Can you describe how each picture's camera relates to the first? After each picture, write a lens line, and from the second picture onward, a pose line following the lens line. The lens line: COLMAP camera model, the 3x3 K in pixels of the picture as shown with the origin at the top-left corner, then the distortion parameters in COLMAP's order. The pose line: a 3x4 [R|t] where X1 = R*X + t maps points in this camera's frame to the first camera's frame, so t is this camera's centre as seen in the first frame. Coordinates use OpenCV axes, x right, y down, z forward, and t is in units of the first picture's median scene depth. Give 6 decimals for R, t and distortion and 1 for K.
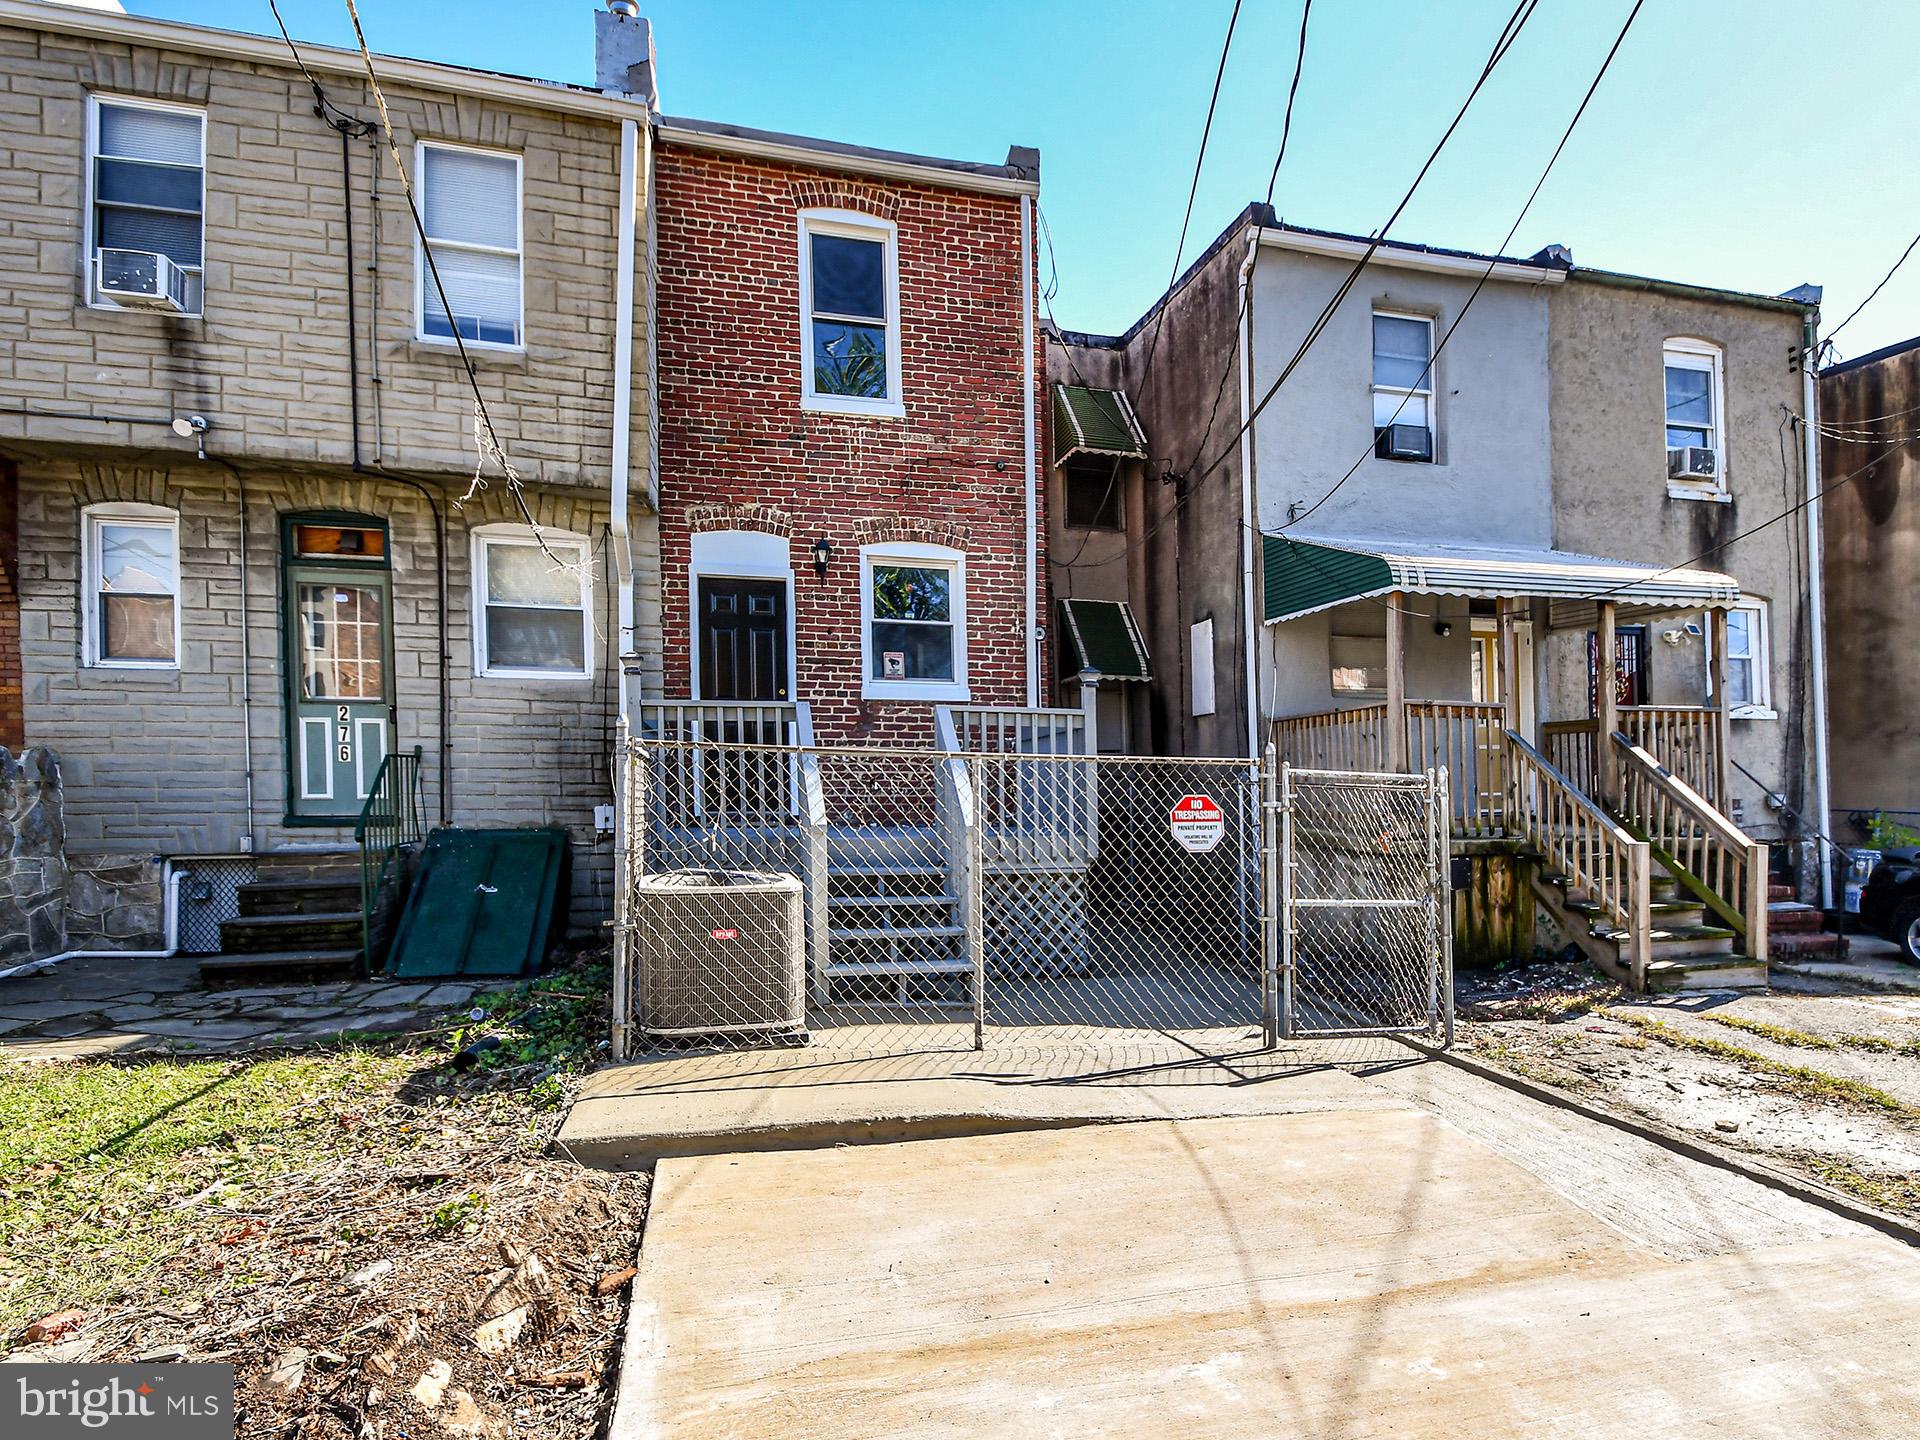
lens RADIAL K [[949.2, 0, 966.5], [0, 949.2, 680.6], [0, 0, 1]] dist [0.018211, -0.017319]
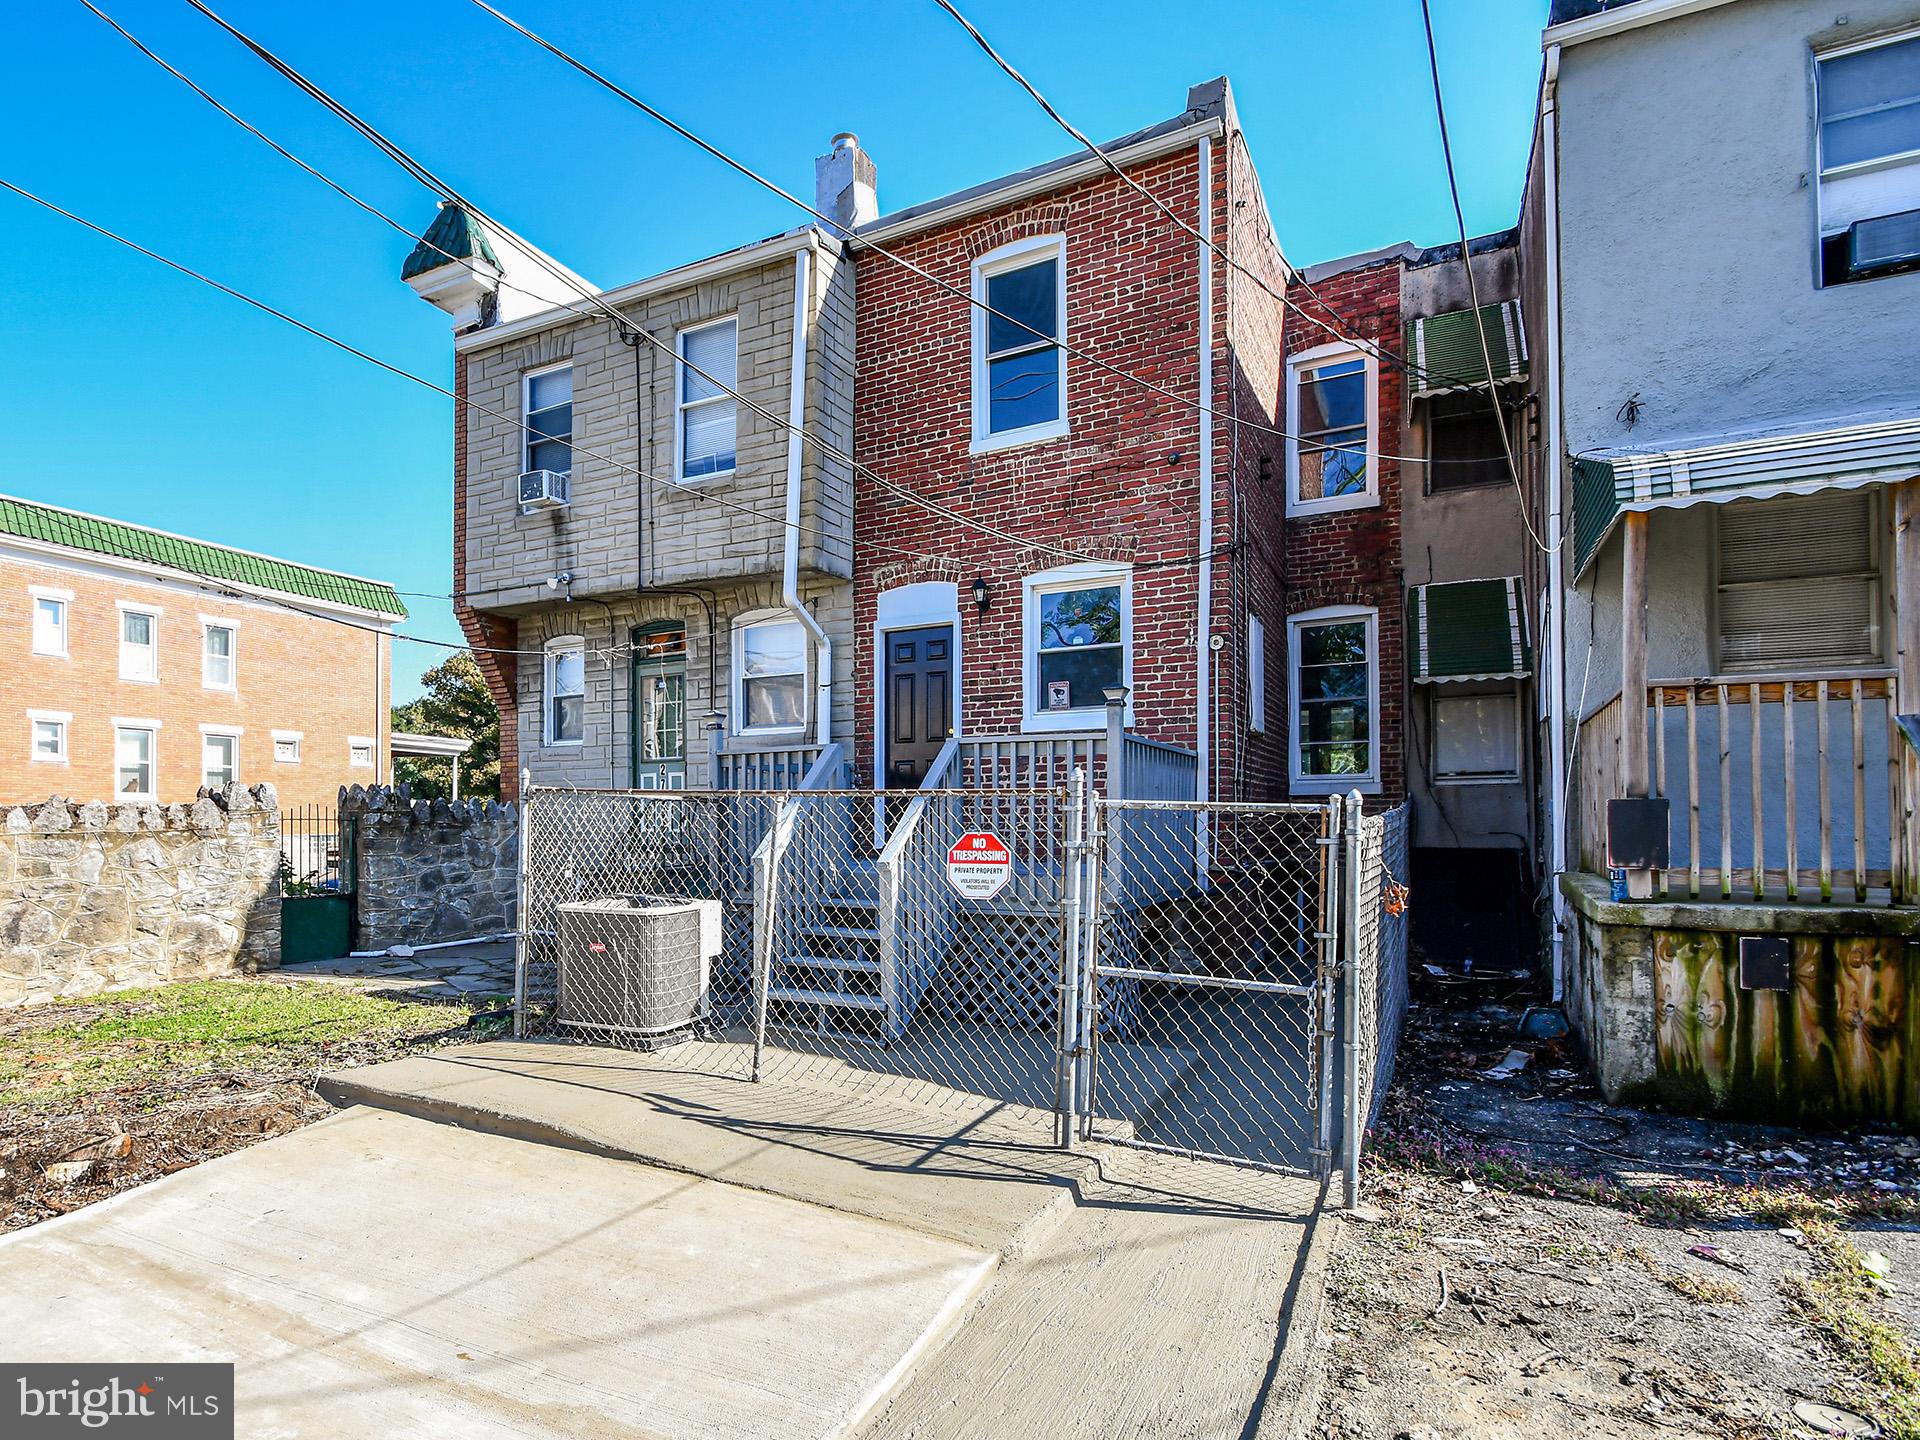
lens RADIAL K [[940.5, 0, 964.7], [0, 940.5, 726.6], [0, 0, 1]] dist [0.015777, -0.015111]
pose [[0.766929, -0.067976, -0.638122, 0.485488], [0.076753, 0.996952, -0.013955, 0.022930], [0.637126, -0.038275, 0.769809, 0.215926]]
